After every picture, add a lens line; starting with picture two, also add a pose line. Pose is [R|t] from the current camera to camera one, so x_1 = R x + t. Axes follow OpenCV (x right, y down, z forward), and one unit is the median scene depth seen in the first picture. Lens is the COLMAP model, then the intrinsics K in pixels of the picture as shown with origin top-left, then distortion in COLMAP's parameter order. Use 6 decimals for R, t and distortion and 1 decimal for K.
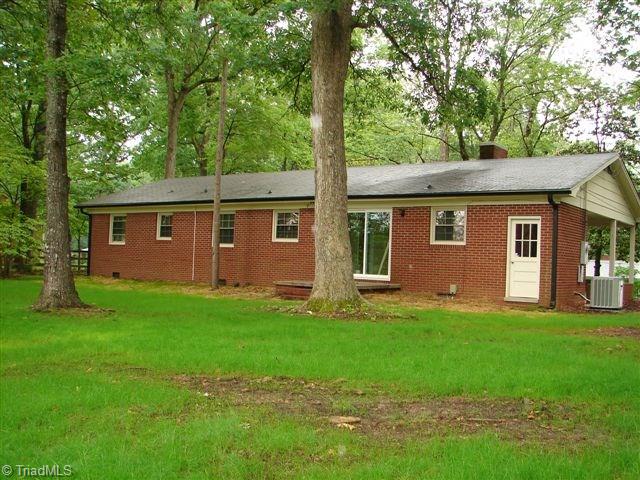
lens RADIAL K [[708.1, 0, 320.0], [0, 708.1, 253.3], [0, 0, 1]] dist [-0.138873, 0.042392]
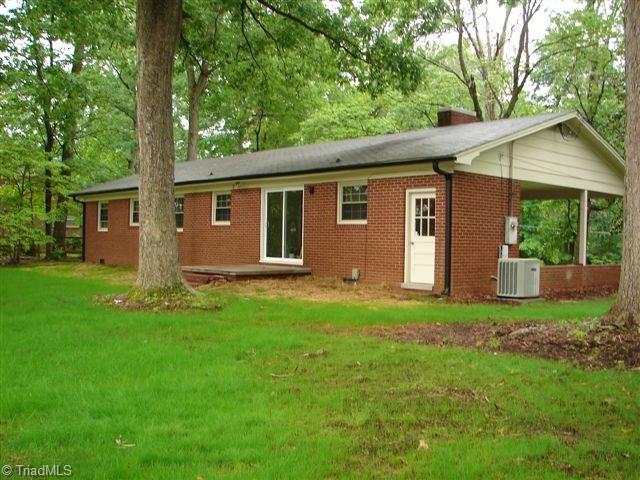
lens RADIAL K [[708.1, 0, 320.0], [0, 708.1, 253.3], [0, 0, 1]] dist [-0.138873, 0.042392]
pose [[0.975121, -0.015546, -0.221125, 0.356246], [0.021435, 0.999476, 0.024255, 0.002104], [0.220632, -0.028391, 0.974944, 0.121565]]
